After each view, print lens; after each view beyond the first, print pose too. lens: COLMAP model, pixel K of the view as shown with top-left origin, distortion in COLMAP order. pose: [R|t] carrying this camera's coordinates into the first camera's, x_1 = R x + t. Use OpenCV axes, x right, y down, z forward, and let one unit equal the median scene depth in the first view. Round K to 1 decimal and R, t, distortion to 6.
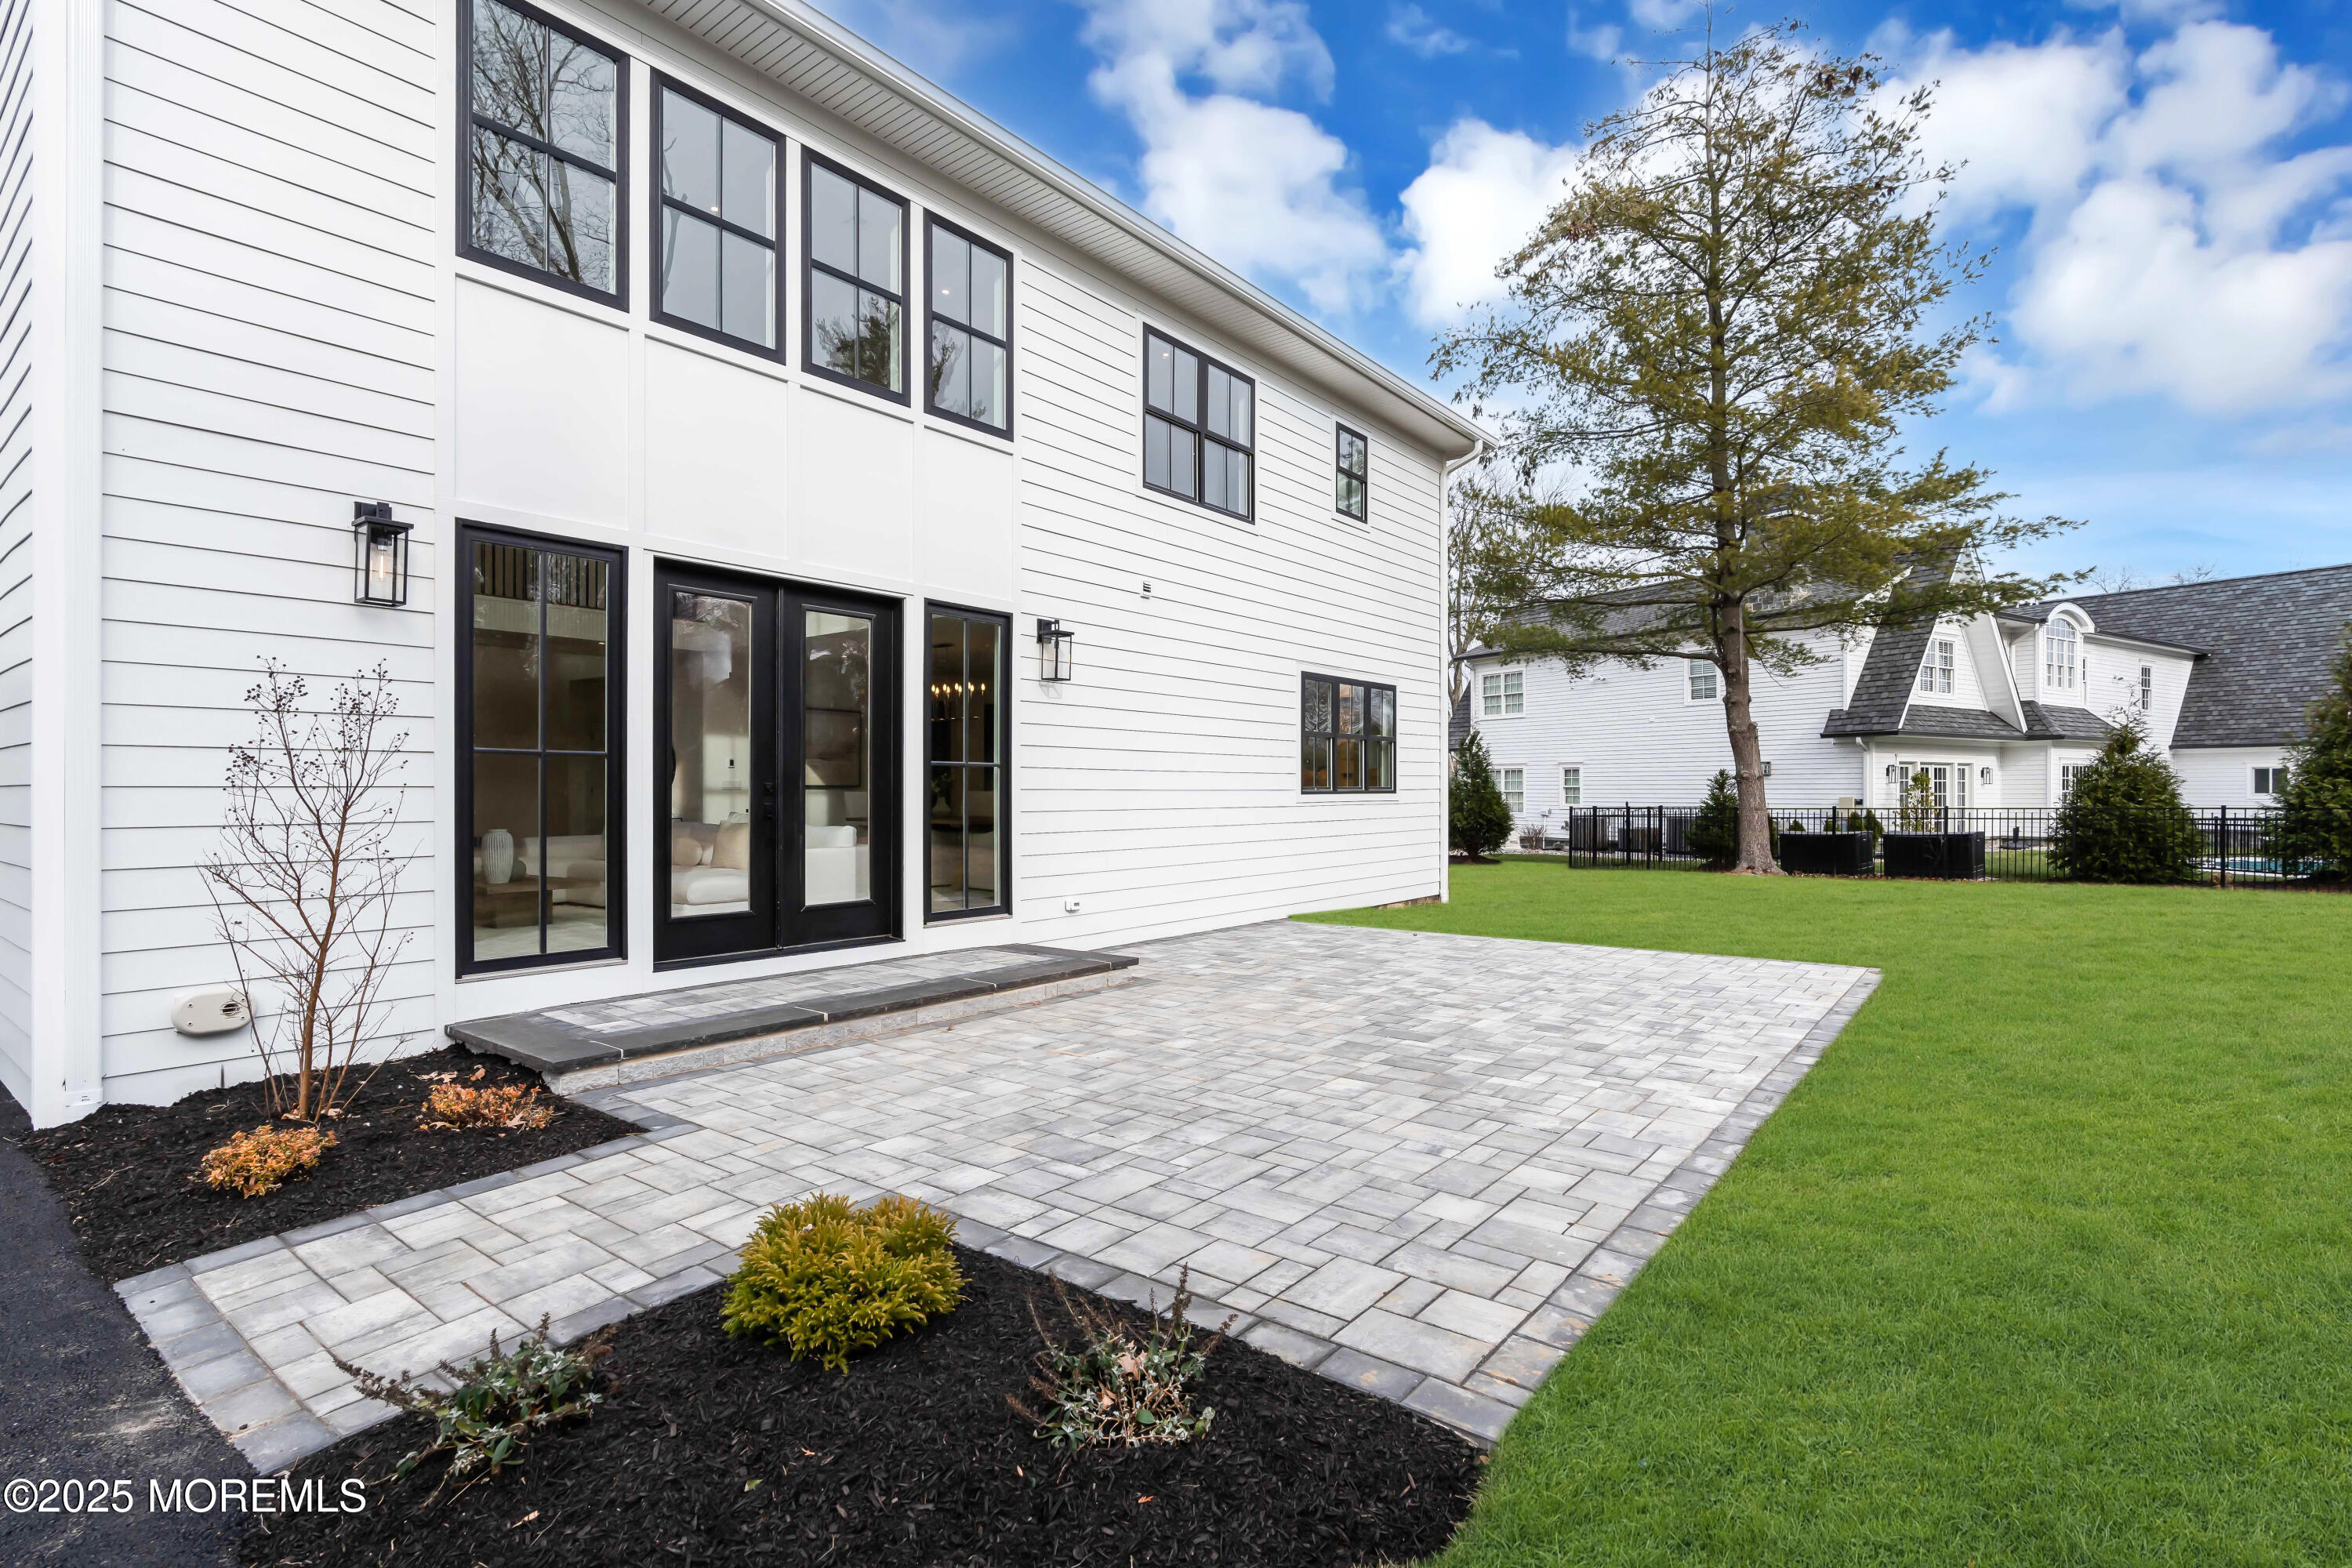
lens RADIAL K [[1126.3, 0, 1176.0], [0, 1126.3, 784.0], [0, 0, 1]] dist [-0.005040, 0.000020]
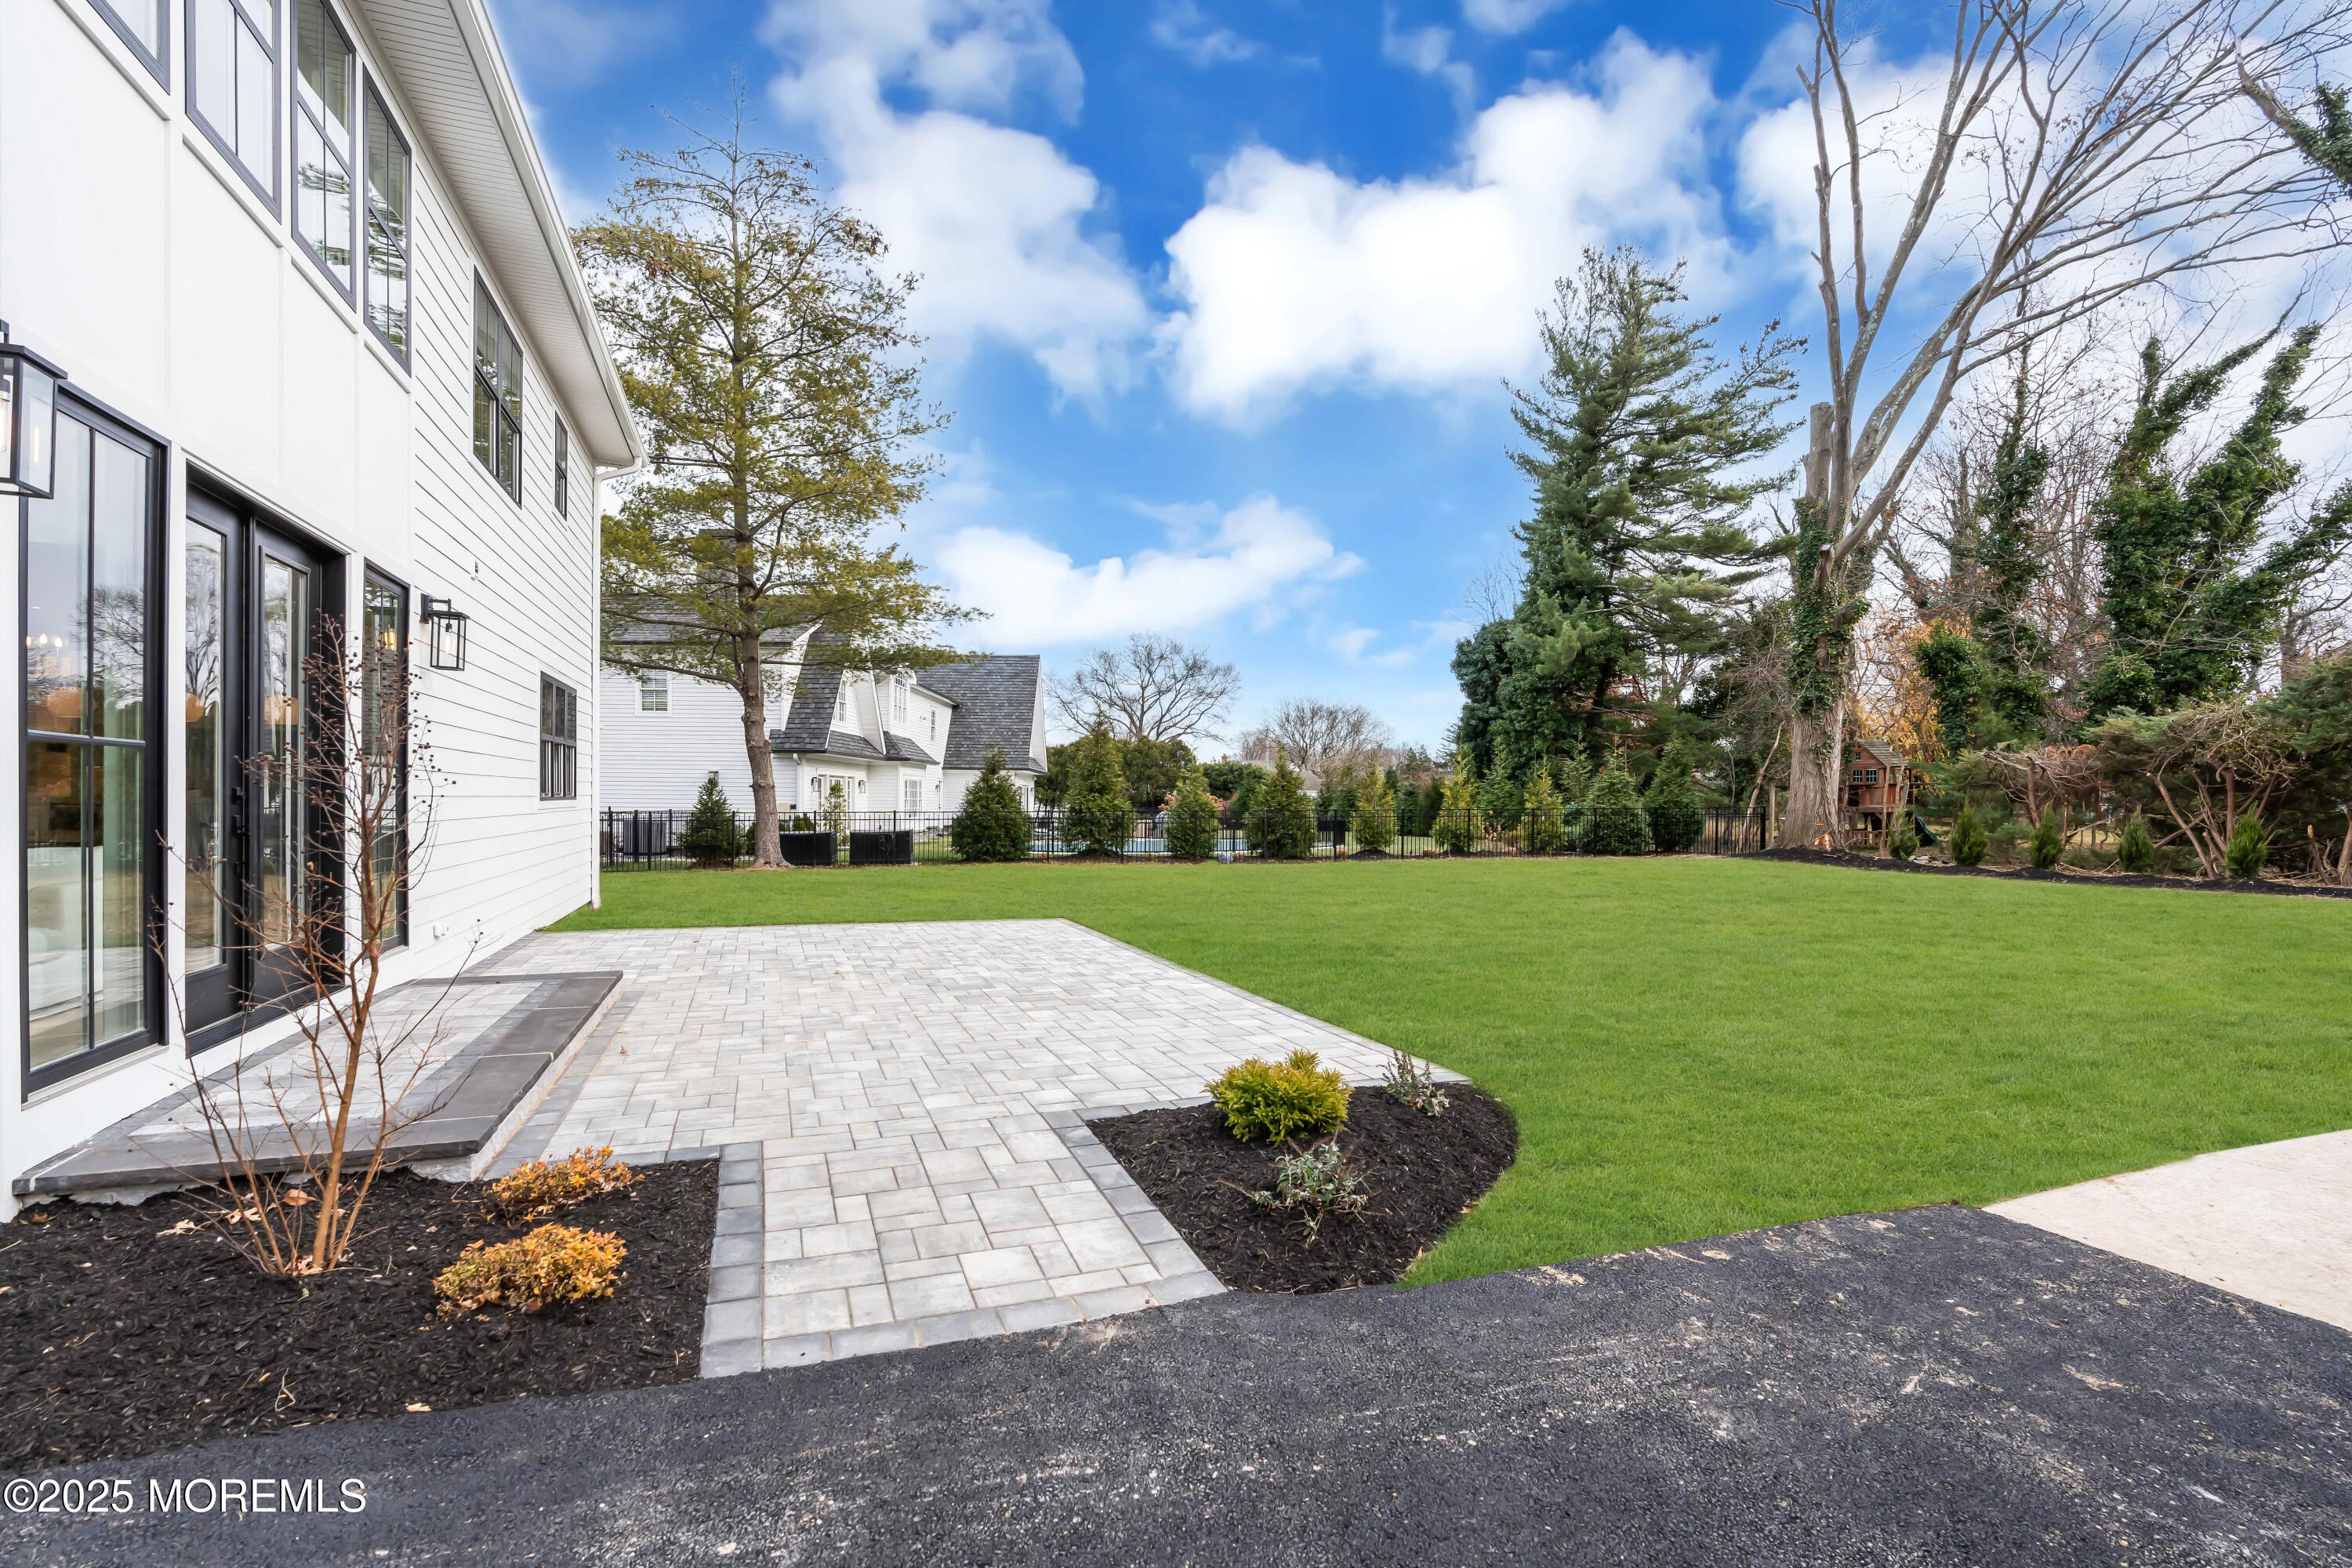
lens RADIAL K [[1091.7, 0, 1179.8], [0, 1091.7, 817.7], [0, 0, 1]] dist [-0.000366, -0.008498]
pose [[0.506472, -0.008252, 0.862217, -0.731164], [-0.016242, 0.999685, 0.019108, -0.005048], [-0.862104, -0.023682, 0.506178, 0.130613]]
